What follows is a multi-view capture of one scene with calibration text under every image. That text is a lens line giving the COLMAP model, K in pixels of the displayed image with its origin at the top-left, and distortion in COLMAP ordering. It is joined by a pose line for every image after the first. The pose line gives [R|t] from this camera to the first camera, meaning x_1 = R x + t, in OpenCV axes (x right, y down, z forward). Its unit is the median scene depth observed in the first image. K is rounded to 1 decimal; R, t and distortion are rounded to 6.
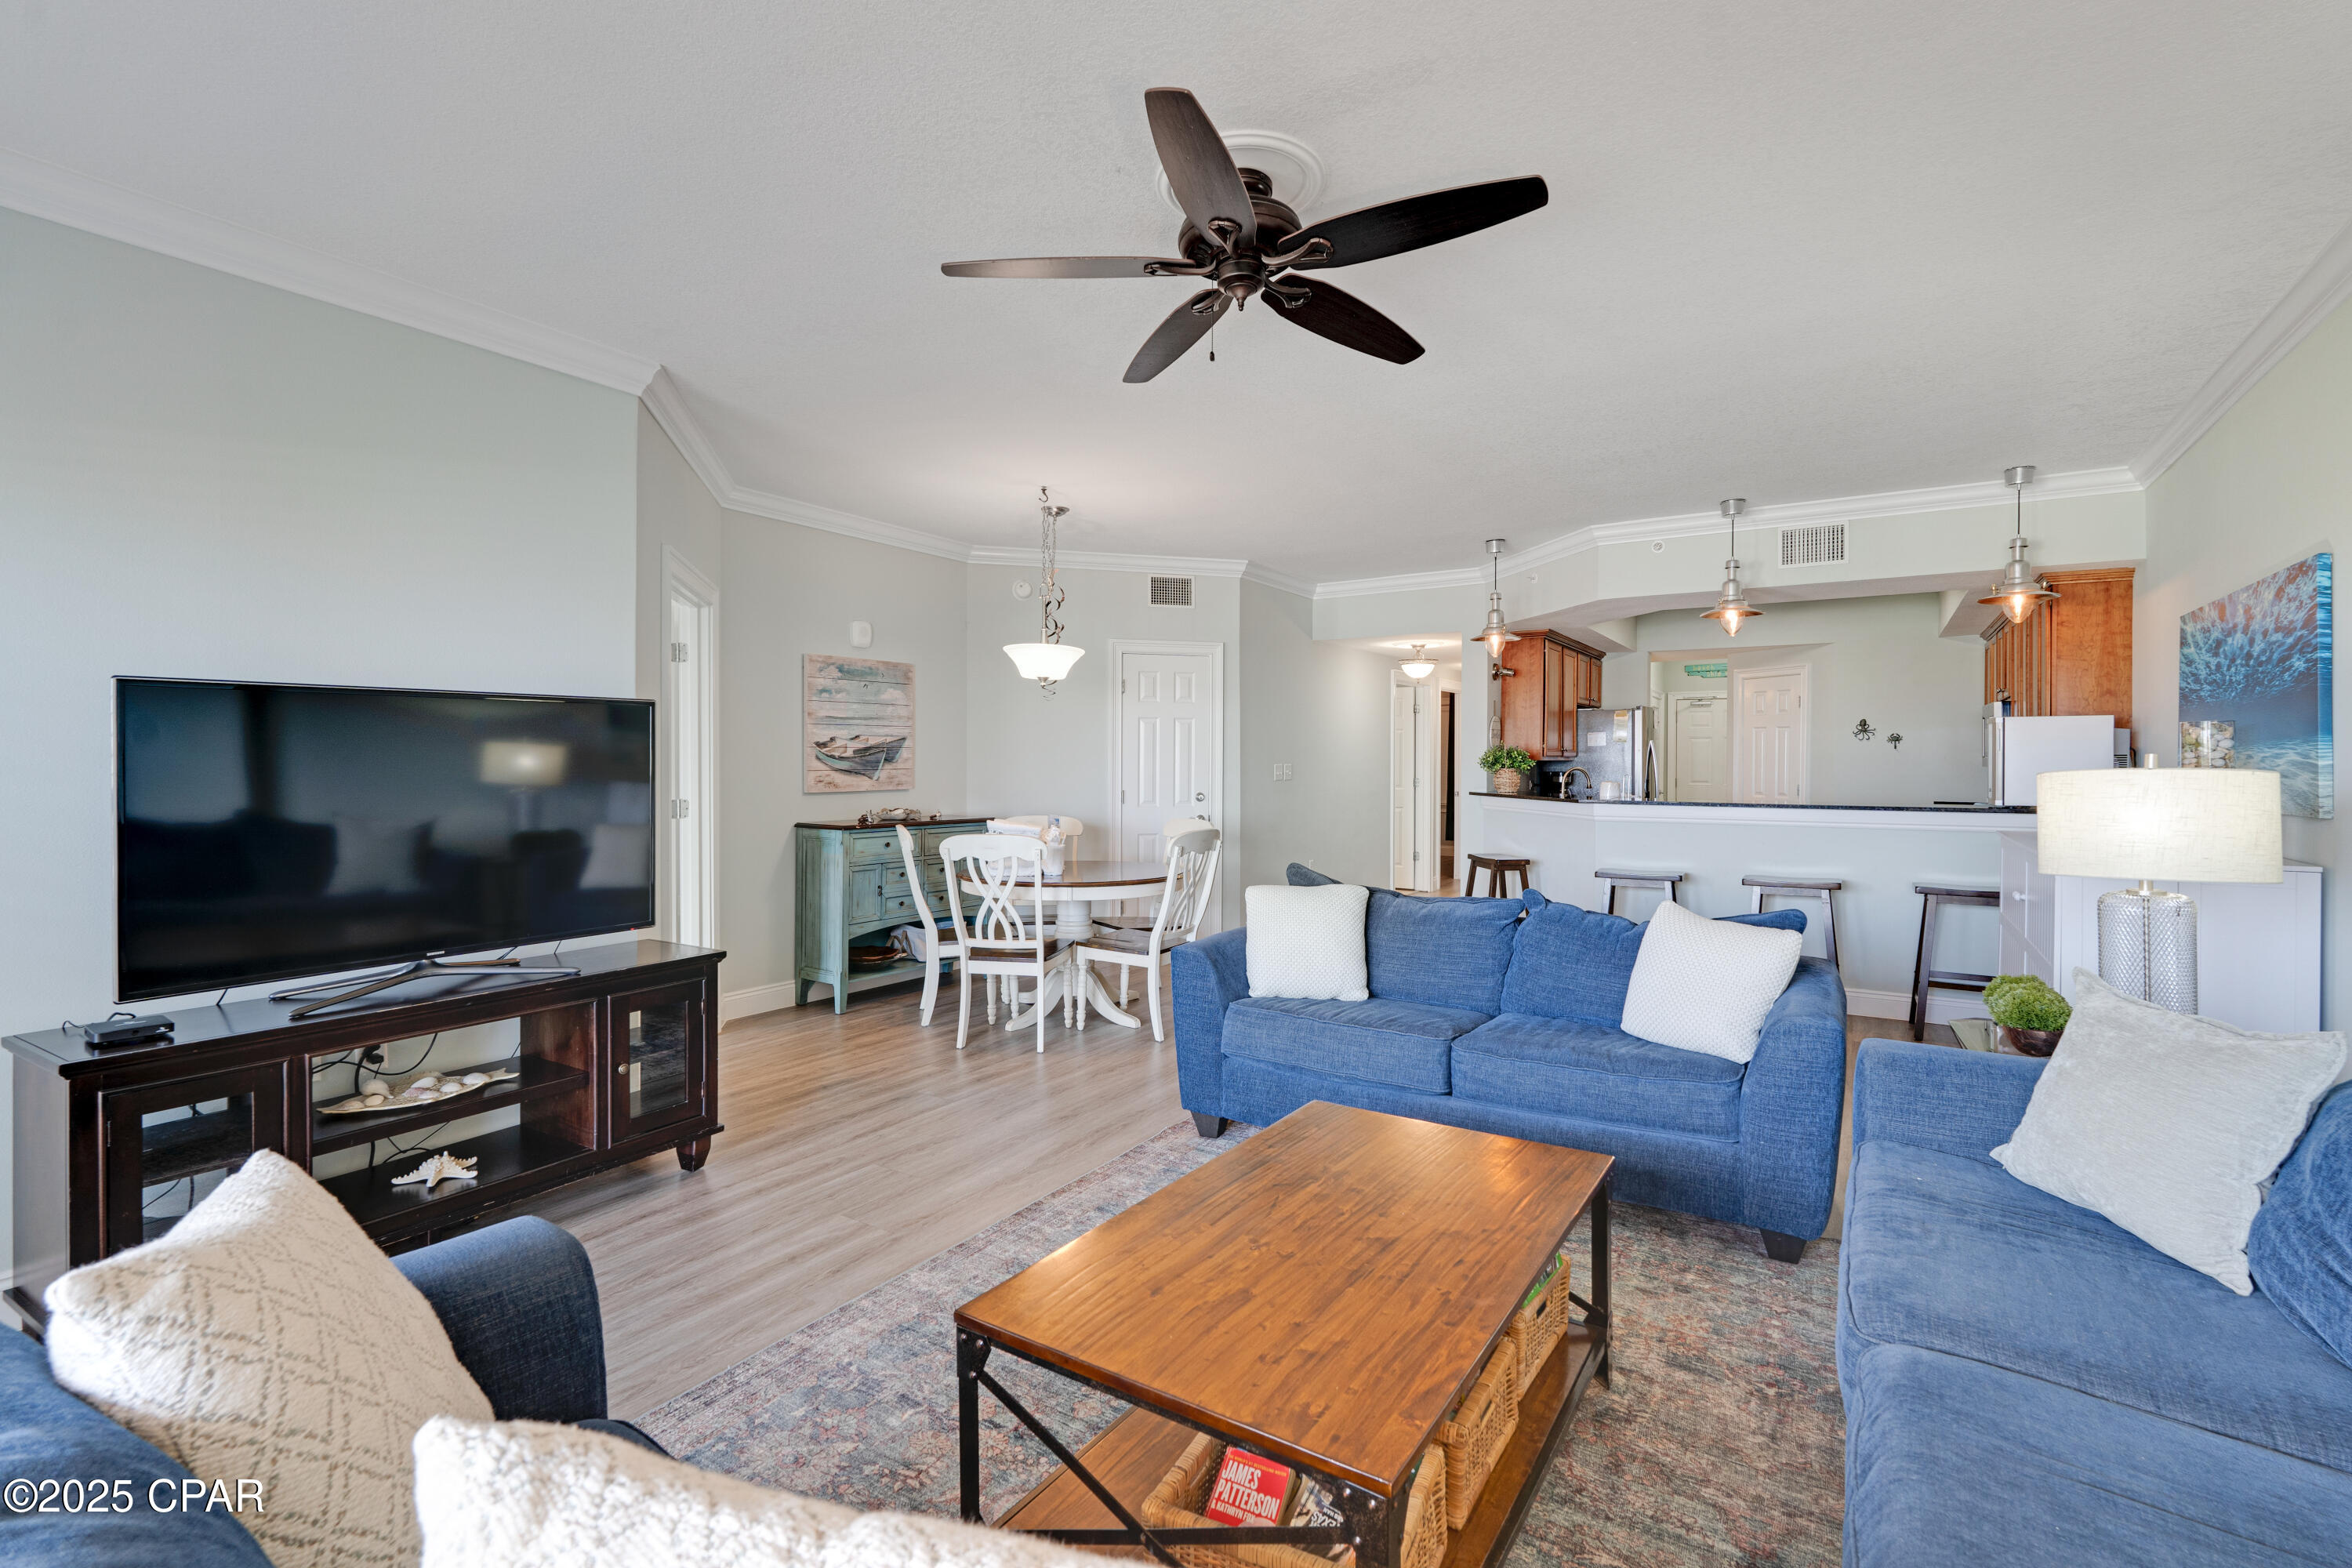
lens RADIAL K [[1068.4, 0, 1180.4], [0, 1068.4, 768.2], [0, 0, 1]] dist [-0.002018, -0.001412]
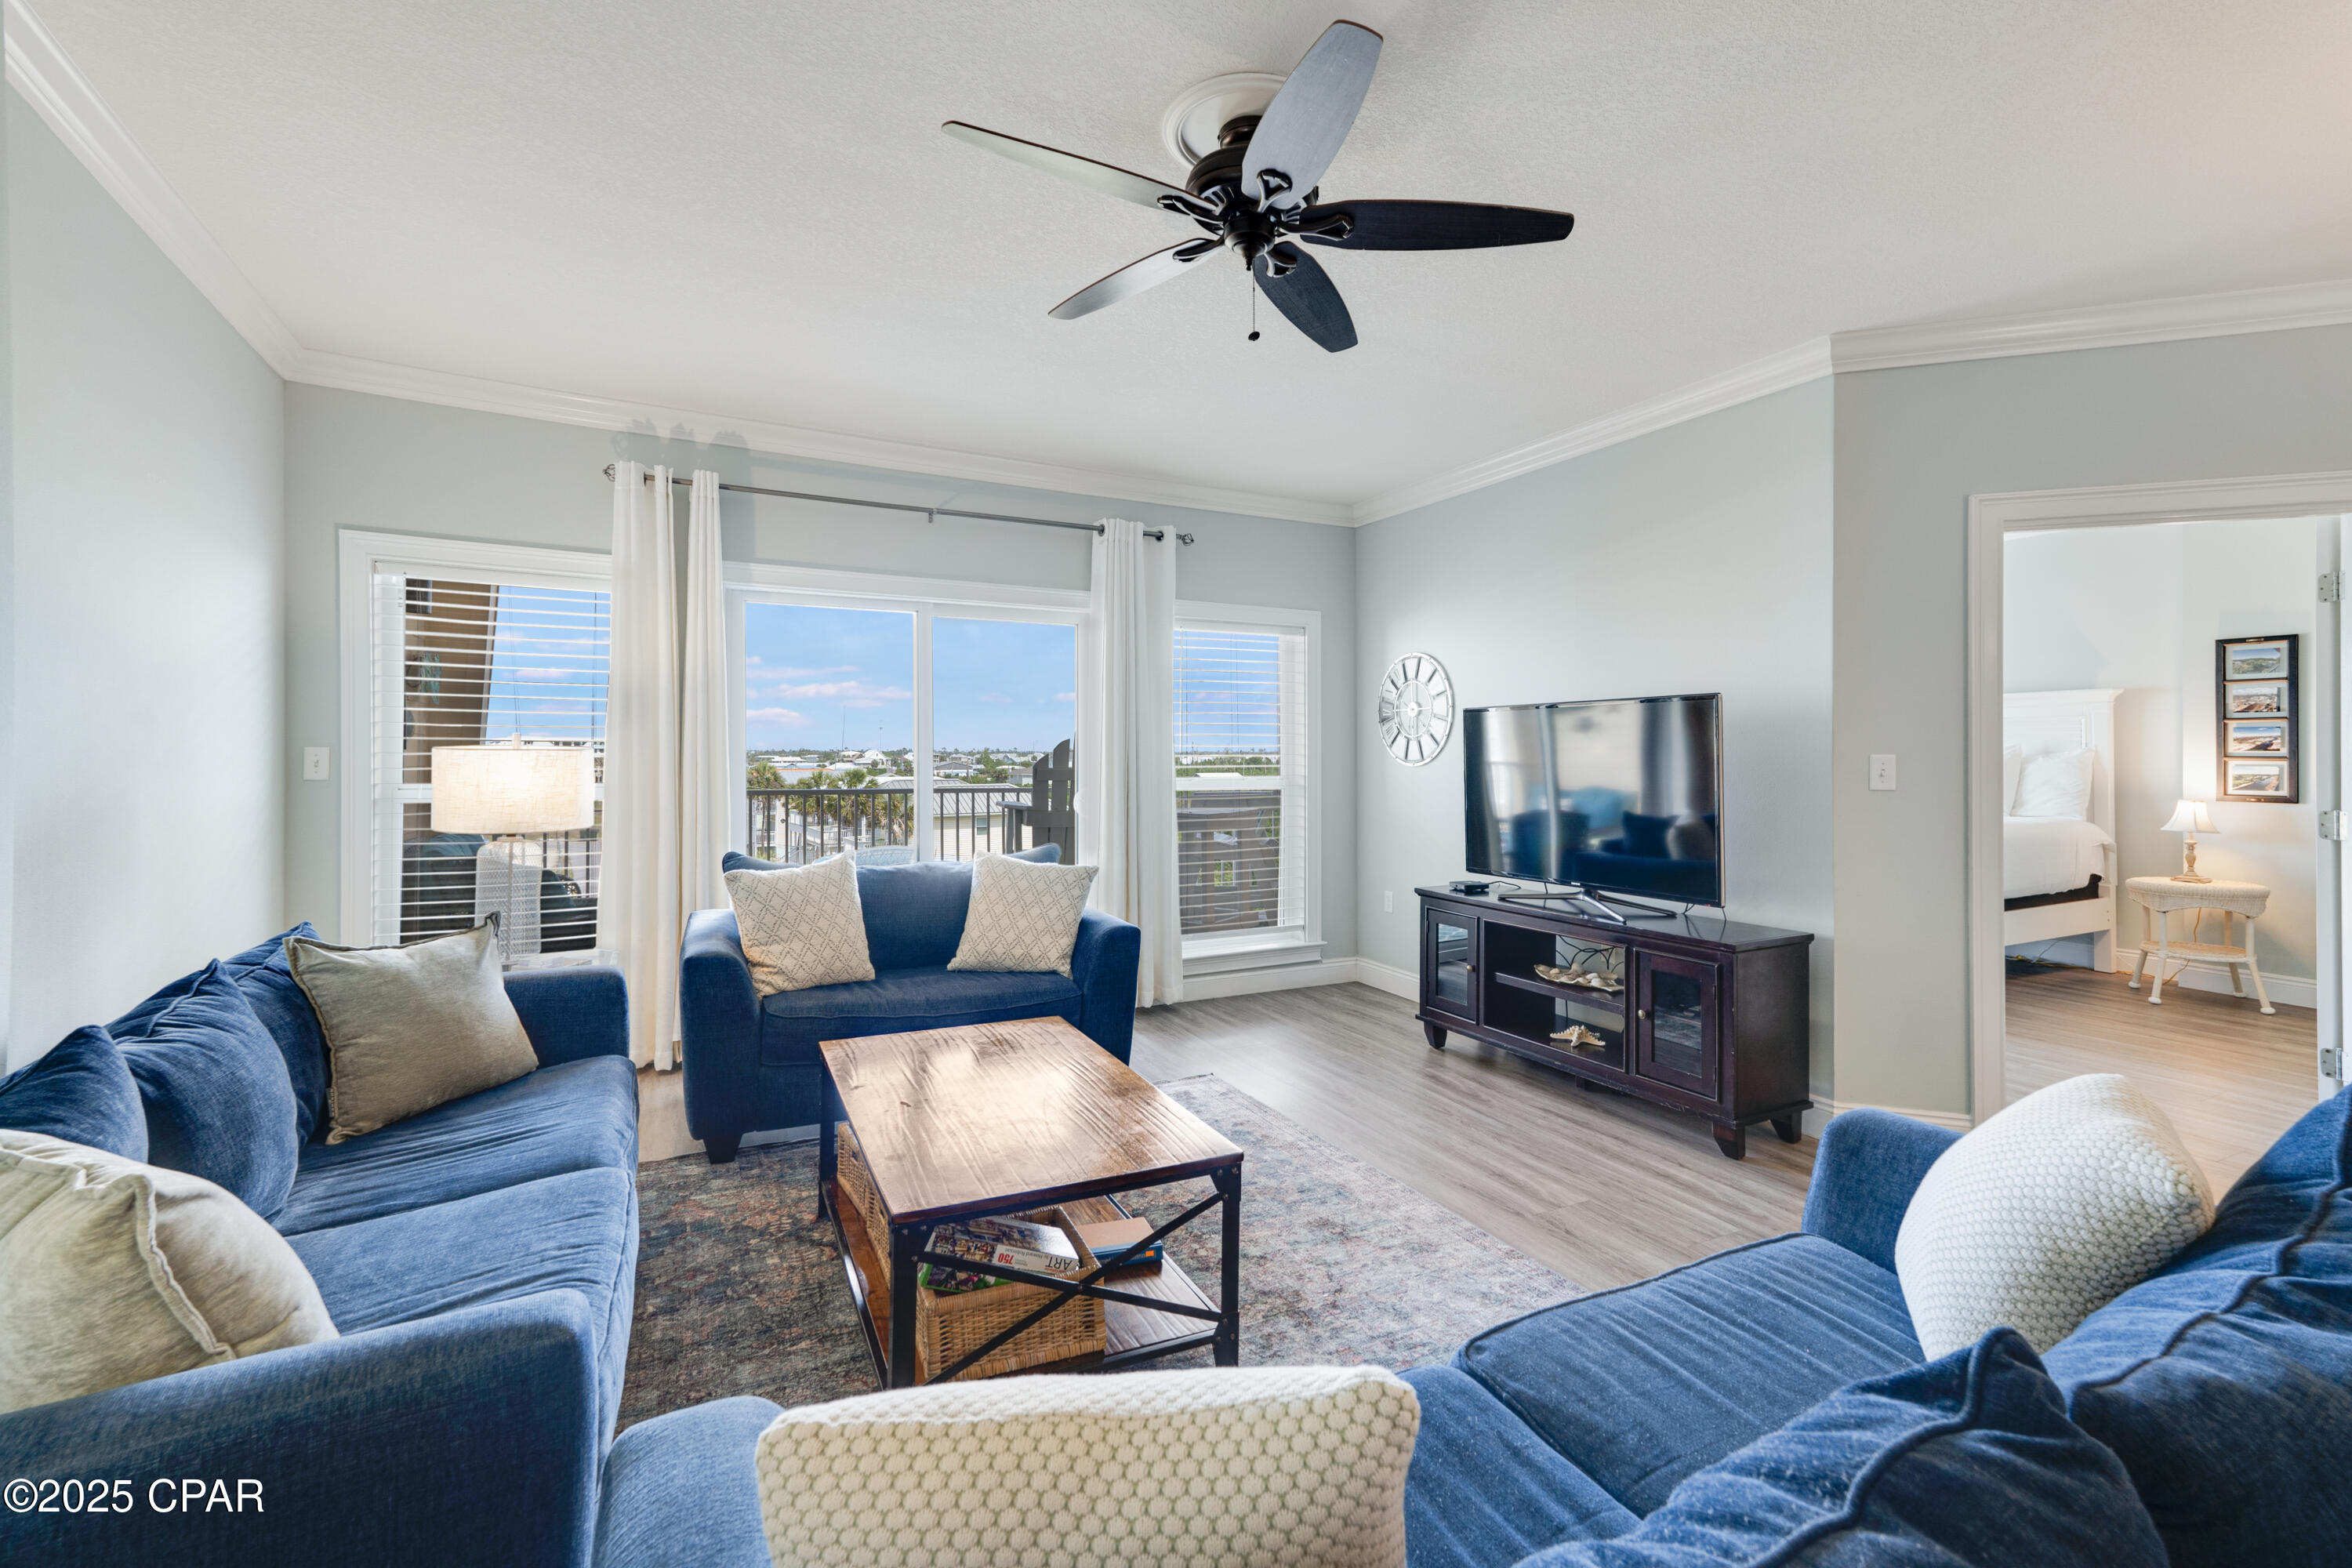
lens RADIAL K [[999.0, 0, 1179.8], [0, 999.0, 761.3], [0, 0, 1]] dist [0.001373, 0.000064]
pose [[-0.509646, 0.000407, -0.860384, 0.628693], [-0.012271, 0.999895, 0.007741, 0.001312], [0.860297, 0.014503, -0.509587, 1.037651]]
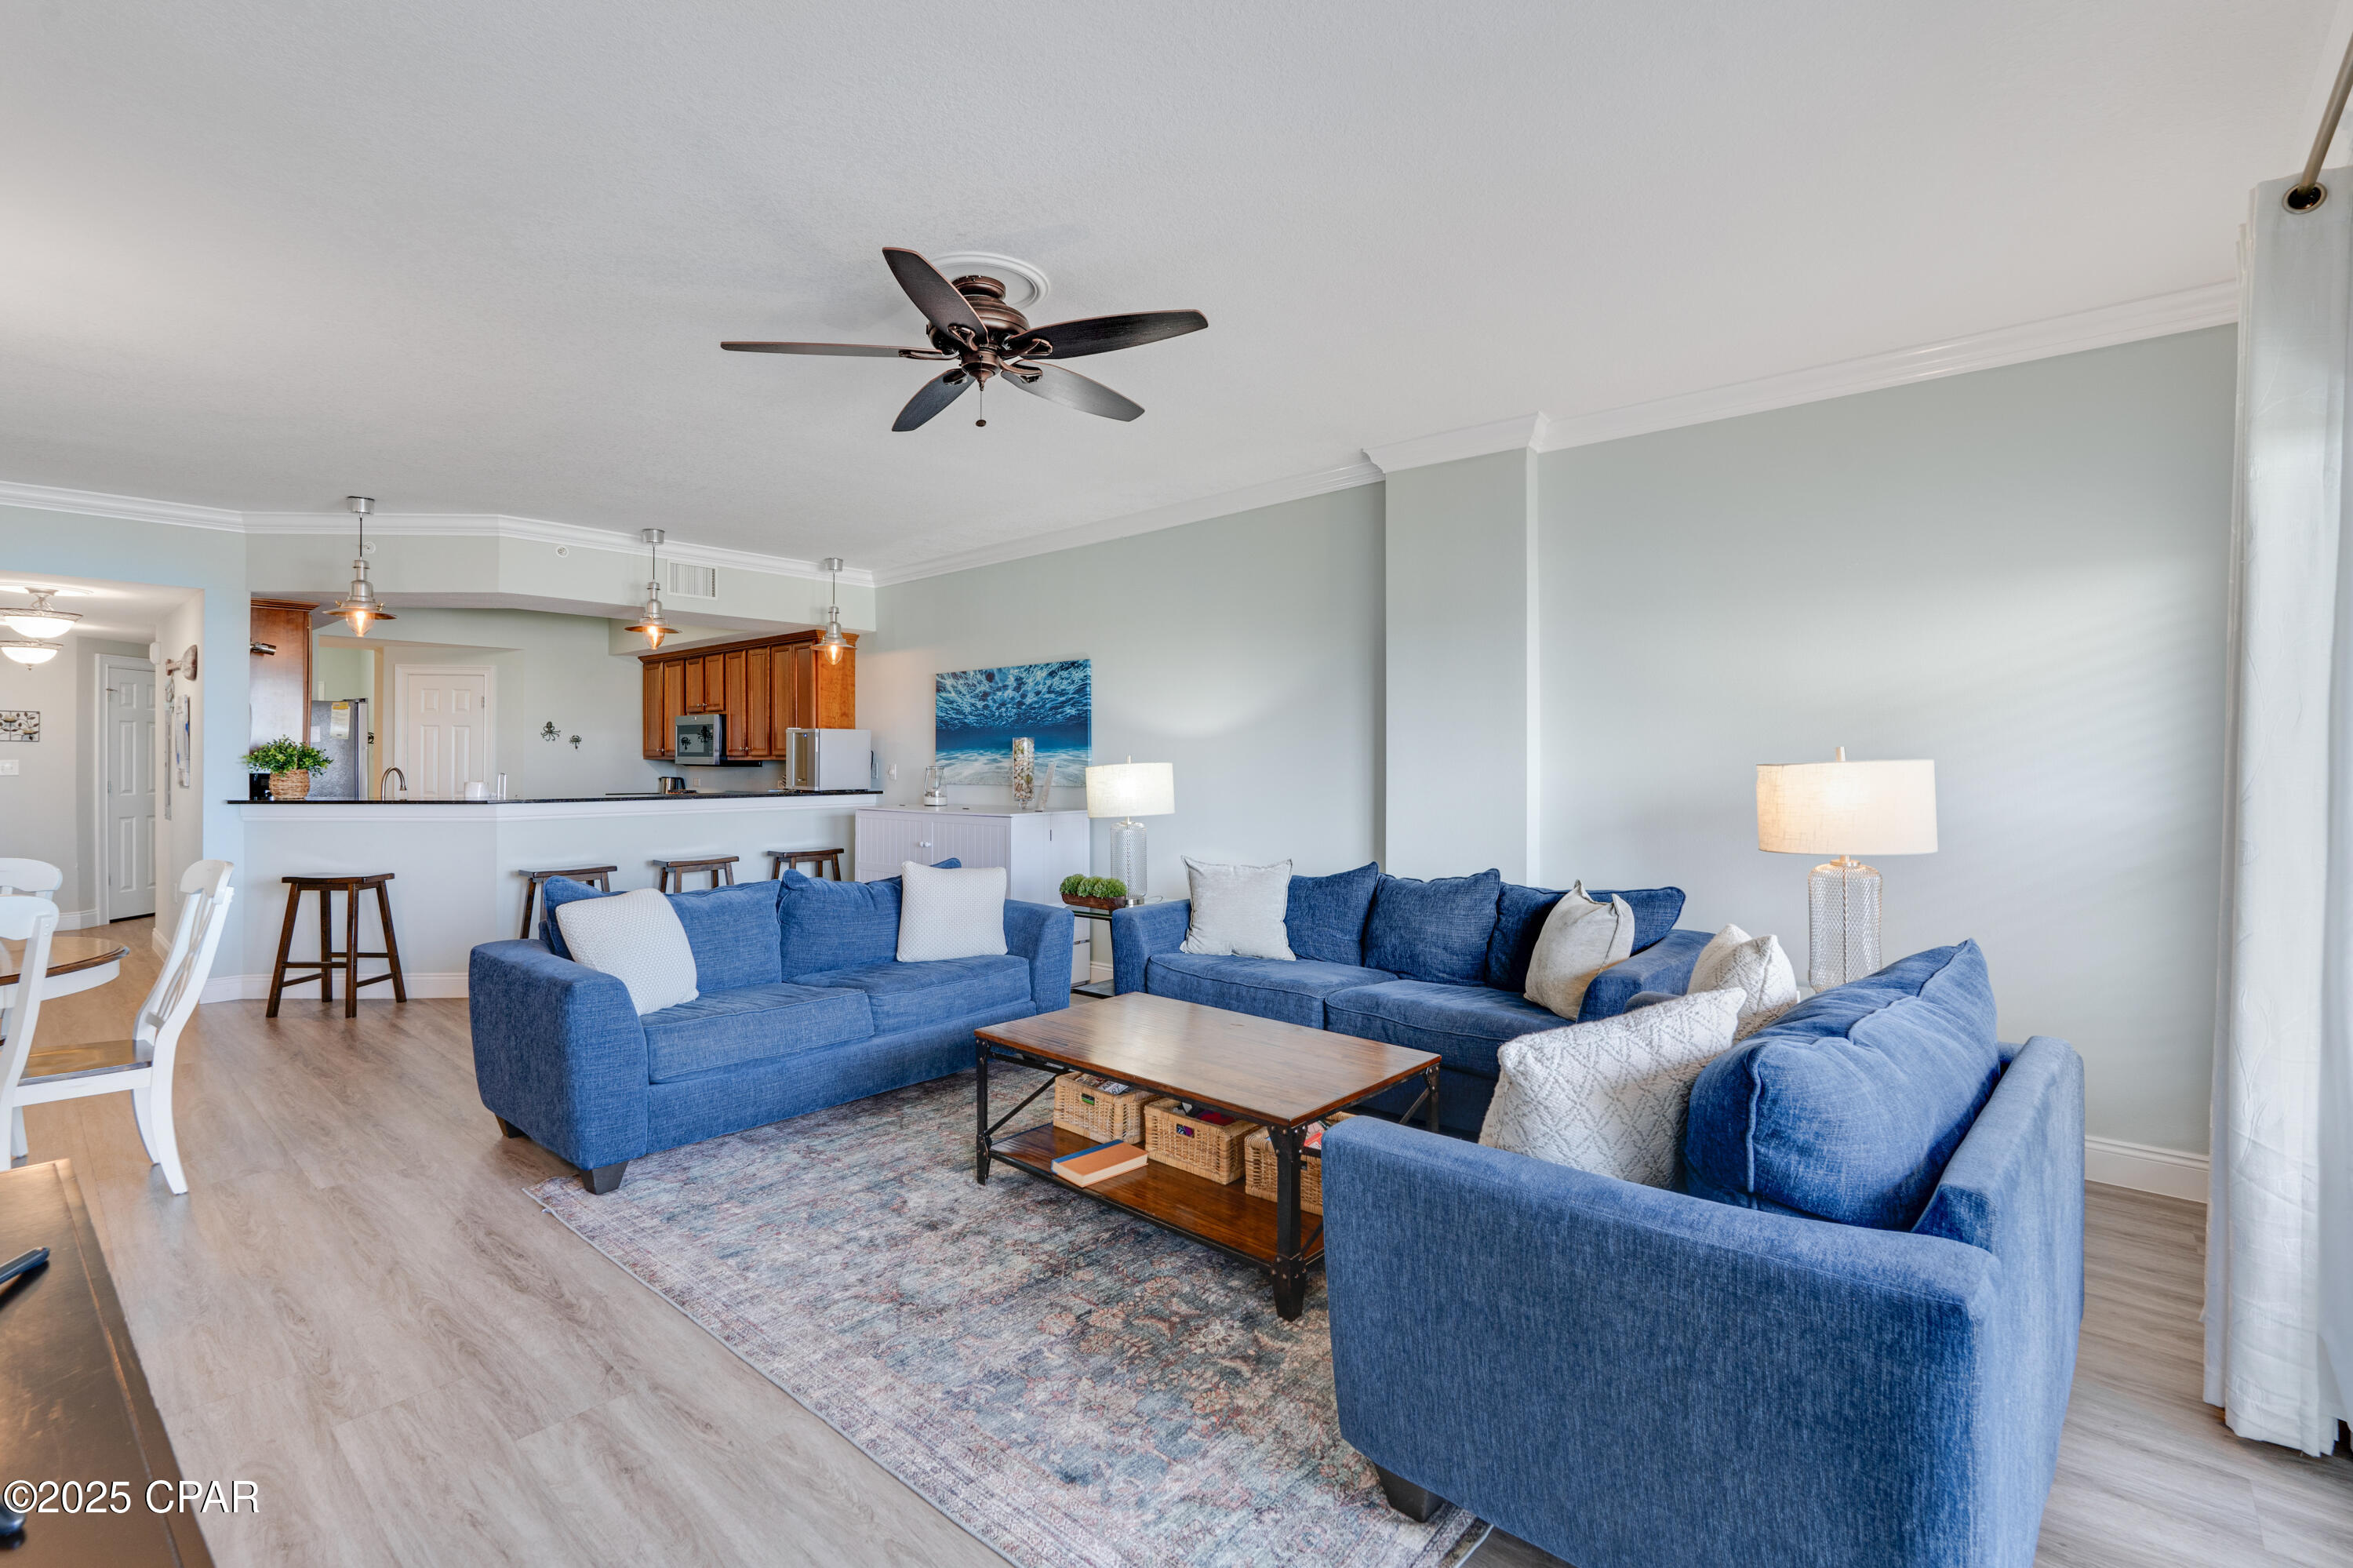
lens RADIAL K [[1068.9, 0, 1188.1], [0, 1068.9, 772.3], [0, 0, 1]] dist [-0.002018, -0.001412]
pose [[0.137004, -0.013171, 0.990483, -0.831234], [0.007898, 0.999894, 0.012204, -0.004251], [-0.990539, 0.006151, 0.137093, 0.444672]]
